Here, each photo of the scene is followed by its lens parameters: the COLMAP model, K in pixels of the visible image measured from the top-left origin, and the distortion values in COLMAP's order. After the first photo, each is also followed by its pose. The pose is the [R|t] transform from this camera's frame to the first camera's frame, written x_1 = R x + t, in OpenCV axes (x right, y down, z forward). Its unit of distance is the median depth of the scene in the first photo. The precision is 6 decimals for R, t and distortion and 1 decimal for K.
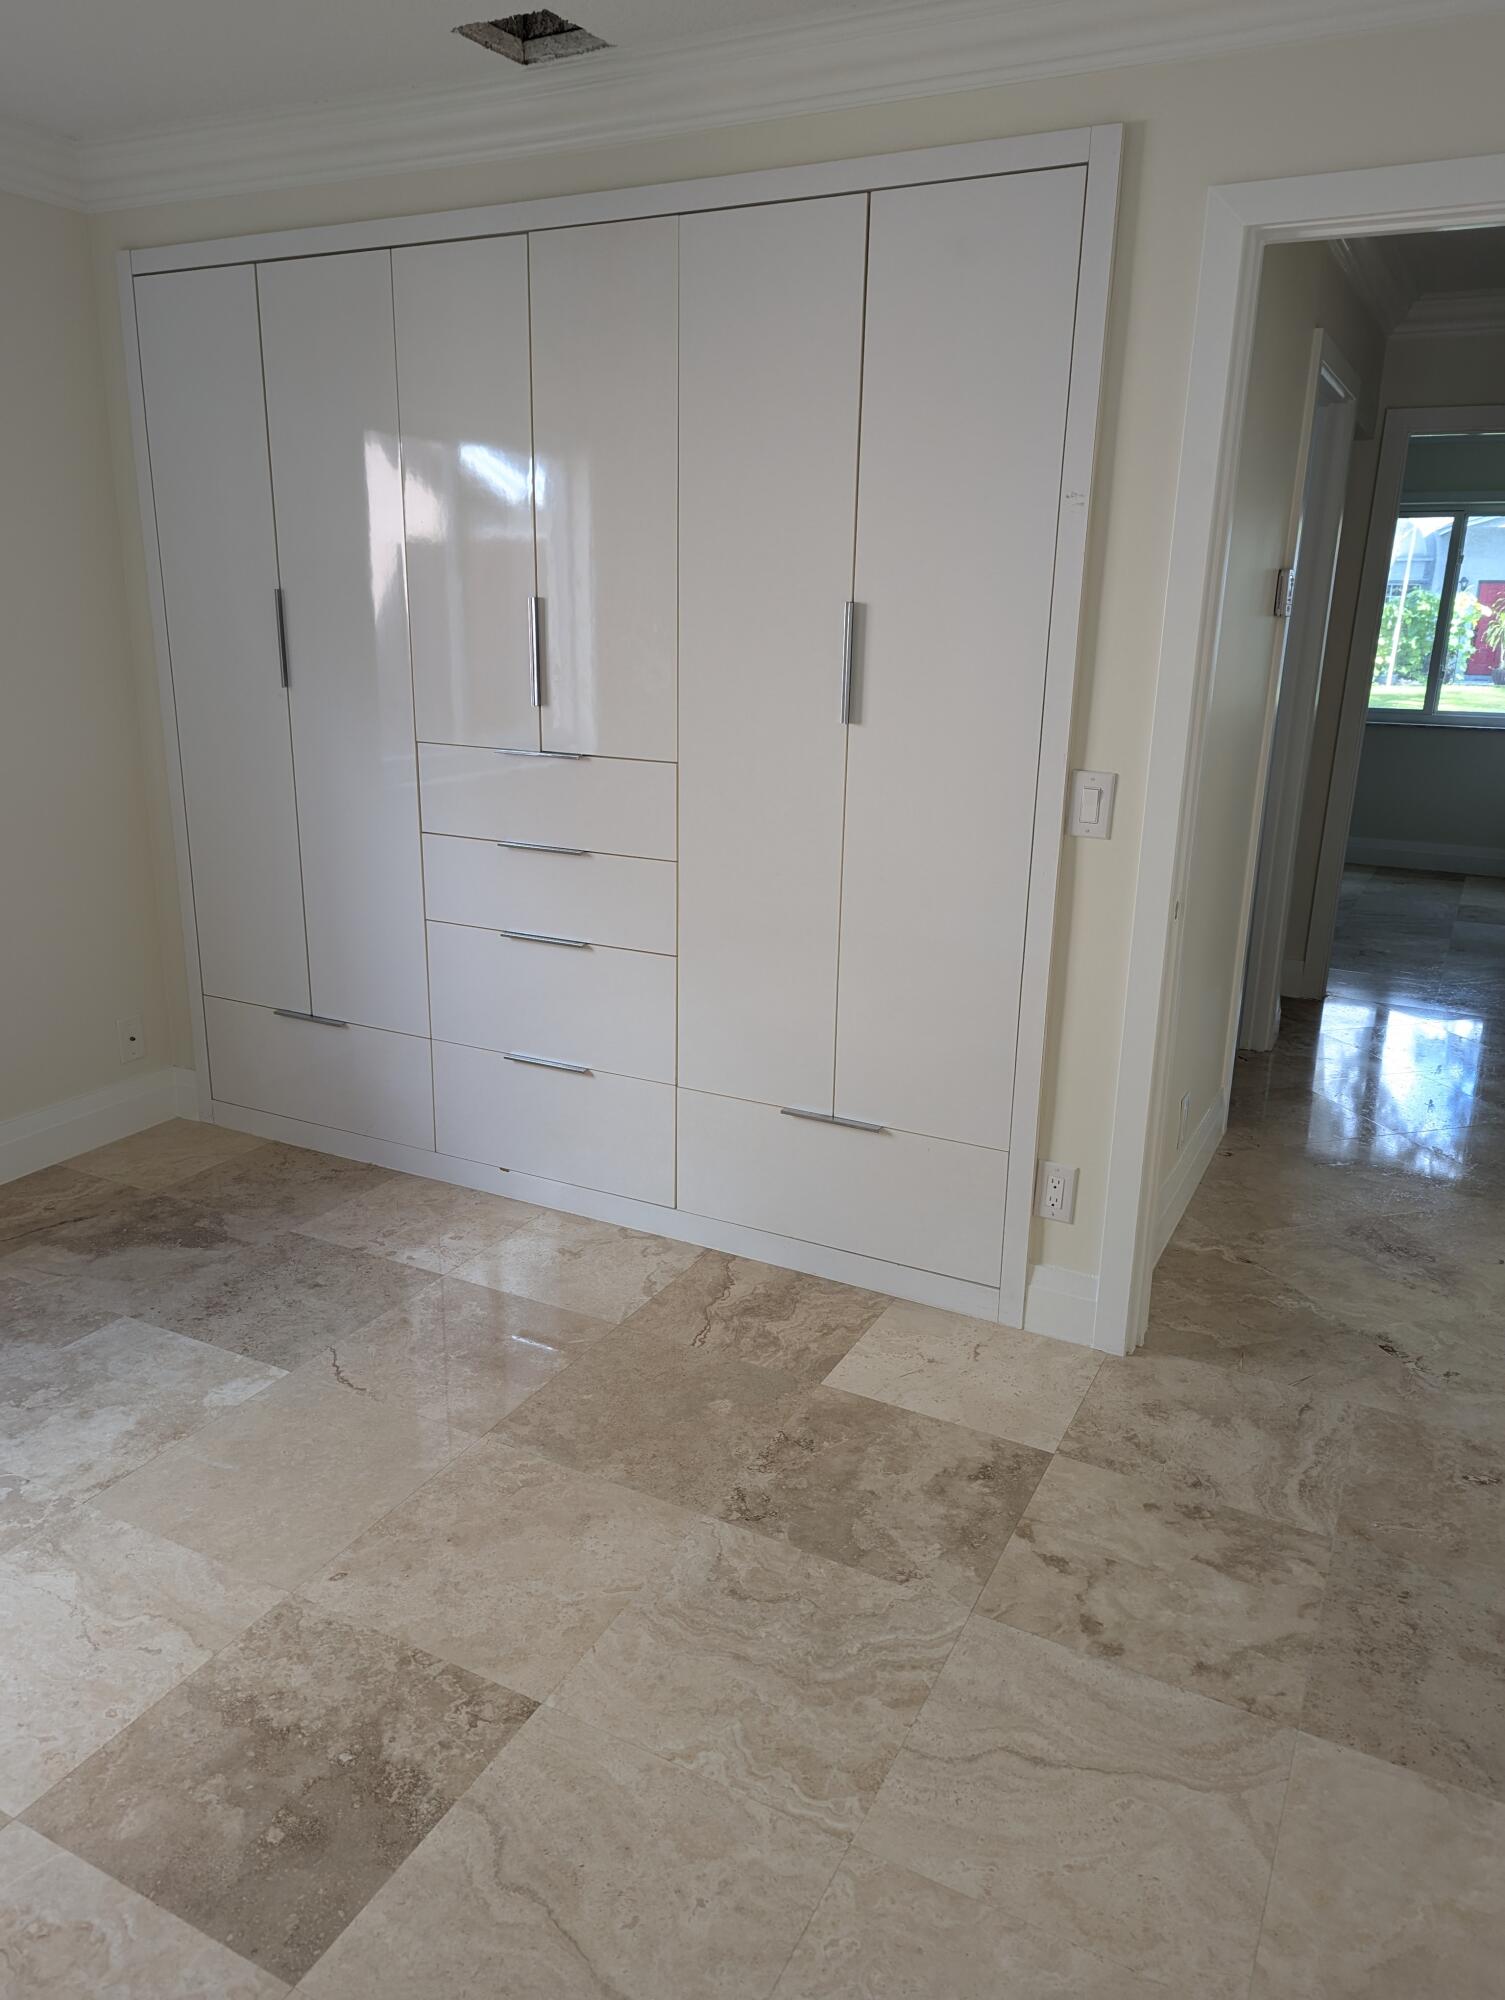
lens RADIAL K [[1388.2, 0, 752.5], [0, 1388.2, 1000.0], [0, 0, 1]] dist [0.069400, -0.064242]
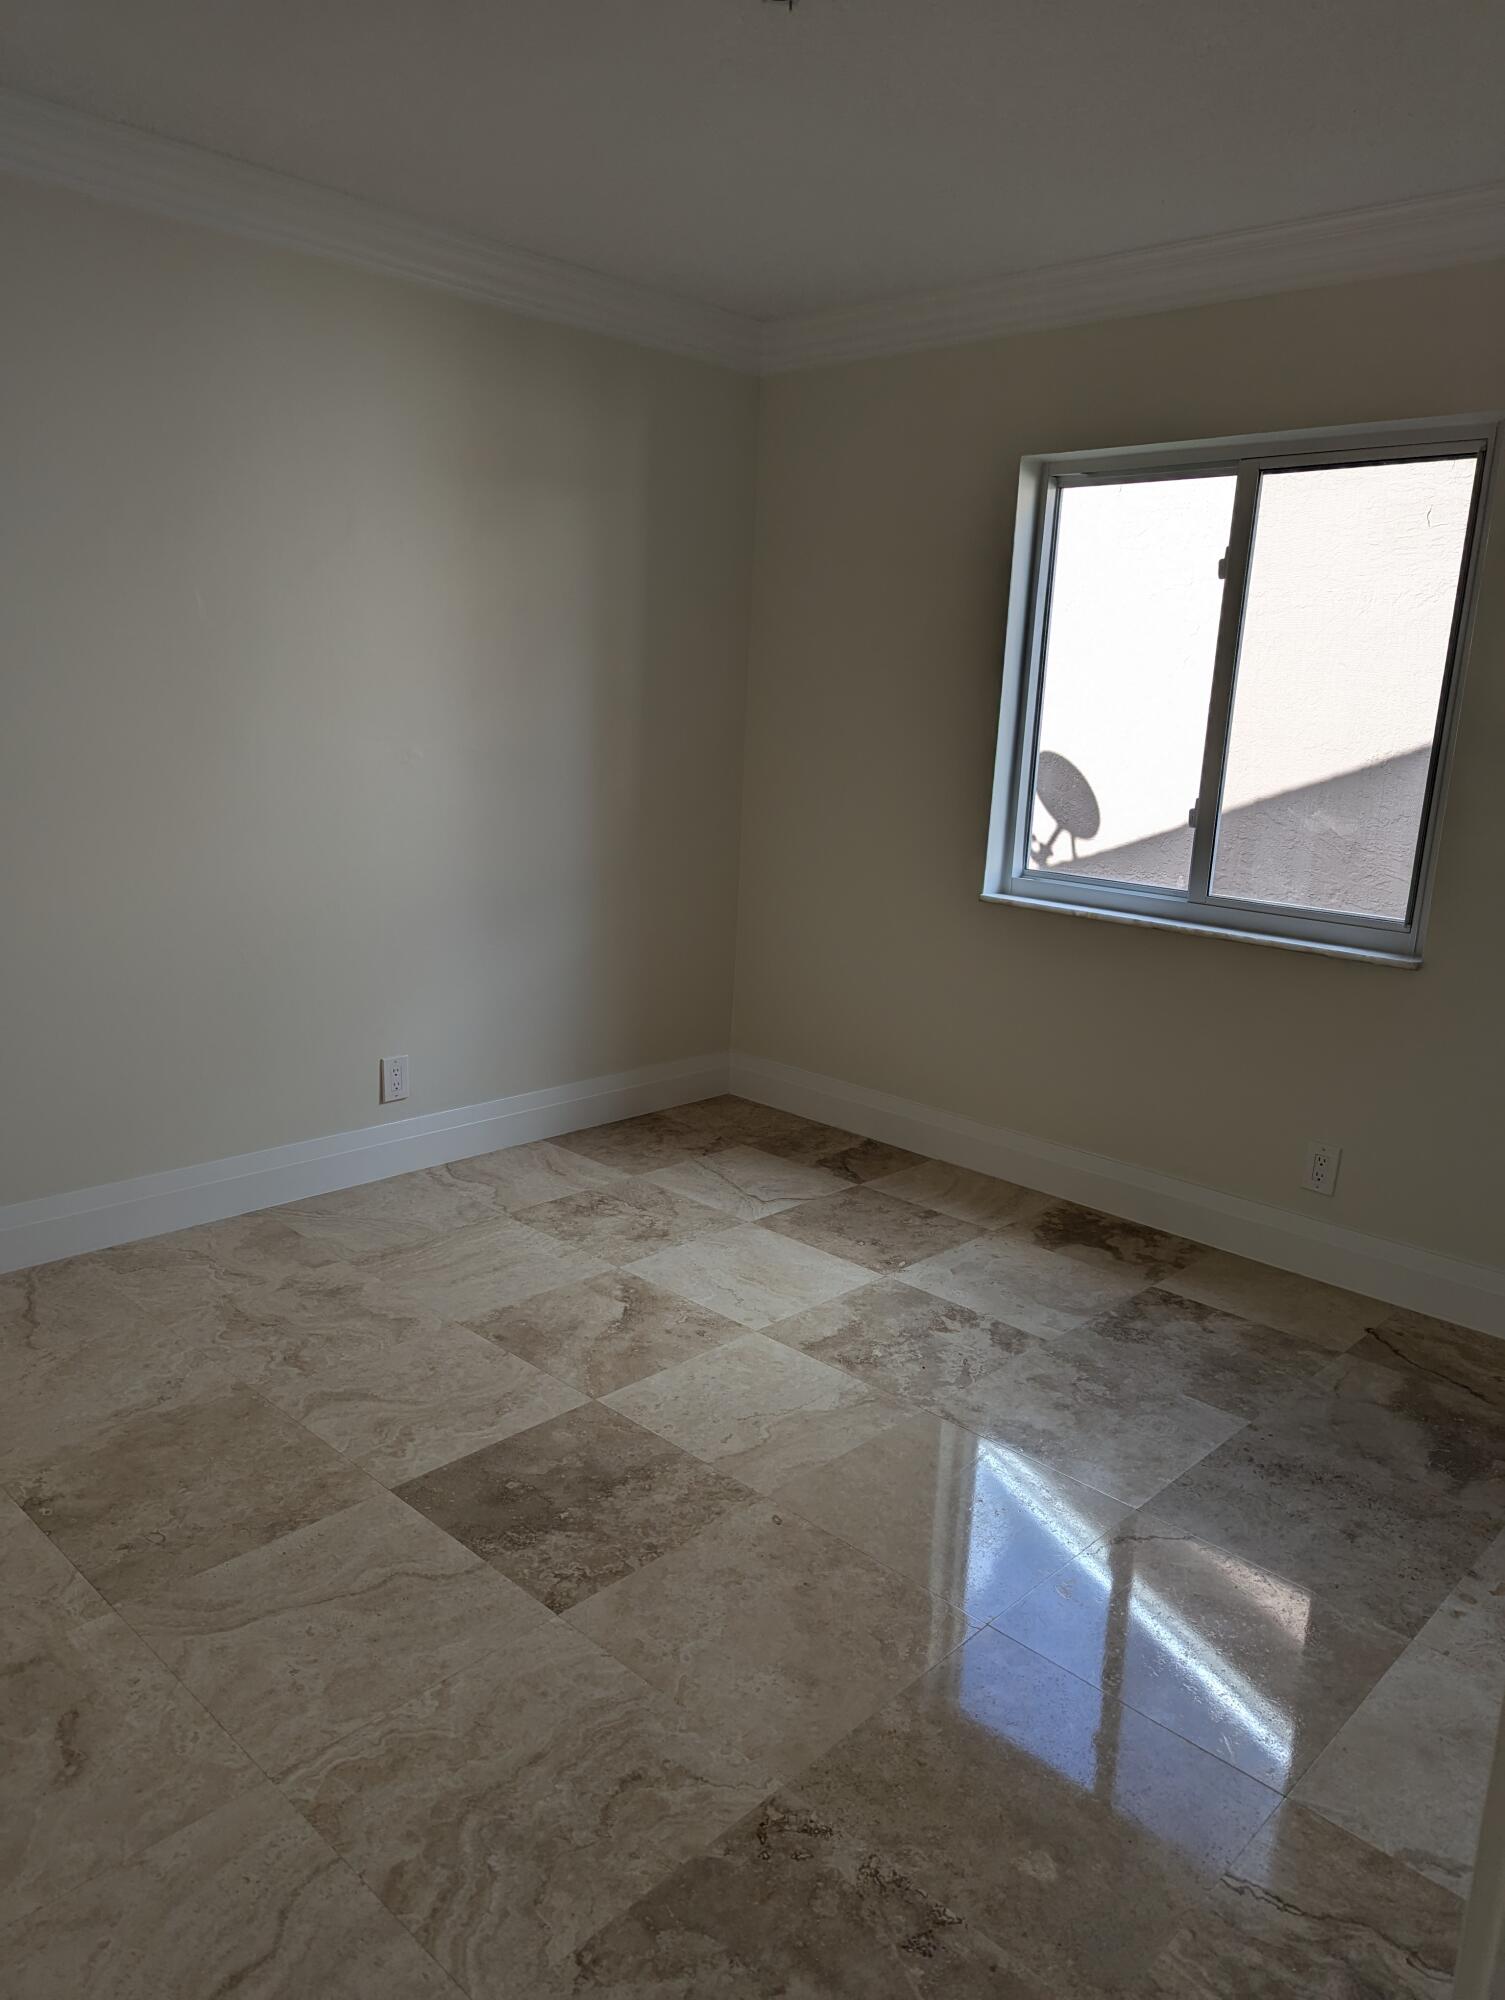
lens RADIAL K [[1388.2, 0, 752.5], [0, 1388.2, 1000.0], [0, 0, 1]] dist [0.069400, -0.064242]
pose [[-0.271884, 0.179154, -0.945507, 0.746276], [-0.315953, 0.911435, 0.263552, -0.271716], [0.908985, 0.370391, -0.191200, 1.145582]]
